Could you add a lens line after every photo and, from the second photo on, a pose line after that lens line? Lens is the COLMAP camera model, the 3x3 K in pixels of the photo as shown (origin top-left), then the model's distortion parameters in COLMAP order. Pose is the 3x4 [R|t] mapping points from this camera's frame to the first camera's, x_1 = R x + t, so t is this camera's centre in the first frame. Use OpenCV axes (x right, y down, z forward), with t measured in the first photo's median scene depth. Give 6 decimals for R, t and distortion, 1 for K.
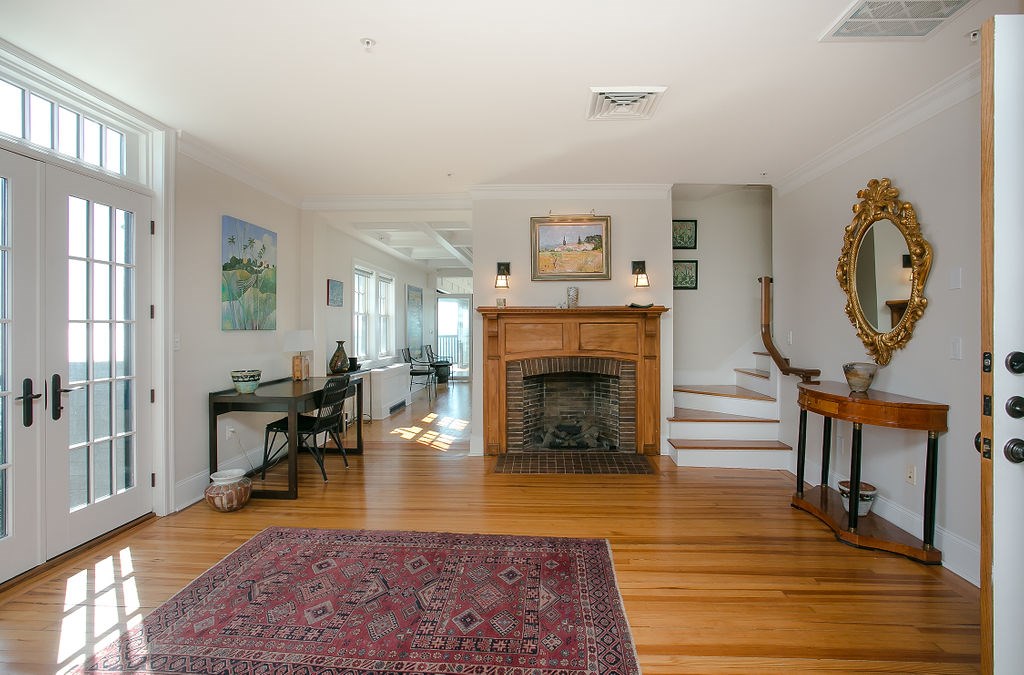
lens RADIAL K [[503.9, 0, 514.8], [0, 503.9, 336.2], [0, 0, 1]] dist [-0.051875, 0.010862]
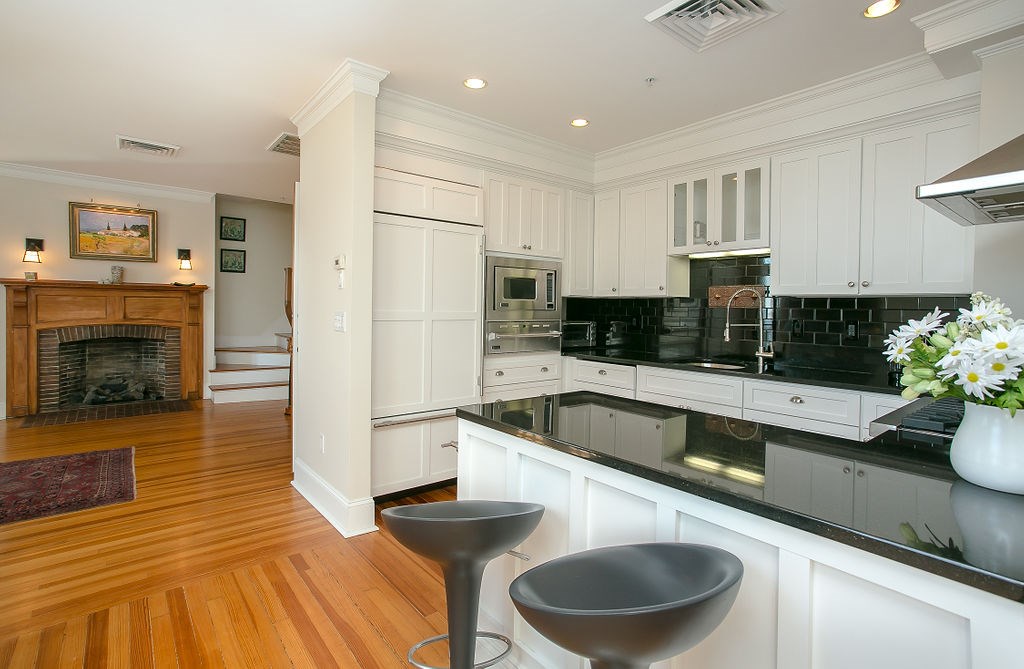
lens RADIAL K [[495.0, 0, 522.7], [0, 495.0, 314.5], [0, 0, 1]] dist [-0.000302, 0.006458]
pose [[0.734864, 0.003276, 0.678207, 0.023913], [-0.008033, 0.999960, 0.003874, 0.004587], [-0.678167, -0.008294, 0.734861, -0.517050]]
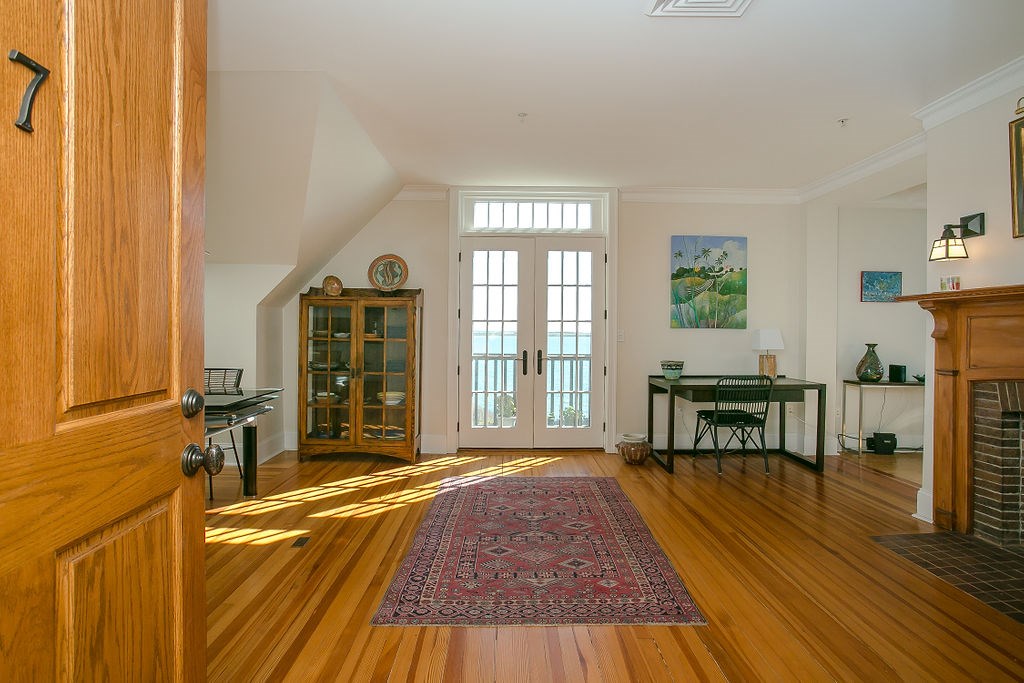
lens RADIAL K [[503.9, 0, 511.3], [0, 503.9, 338.9], [0, 0, 1]] dist [-0.051875, 0.010862]
pose [[0.054487, 0.015382, -0.998396, 0.525121], [-0.025481, 0.999577, 0.014010, 0.006596], [0.998189, 0.024677, 0.054856, 0.425862]]
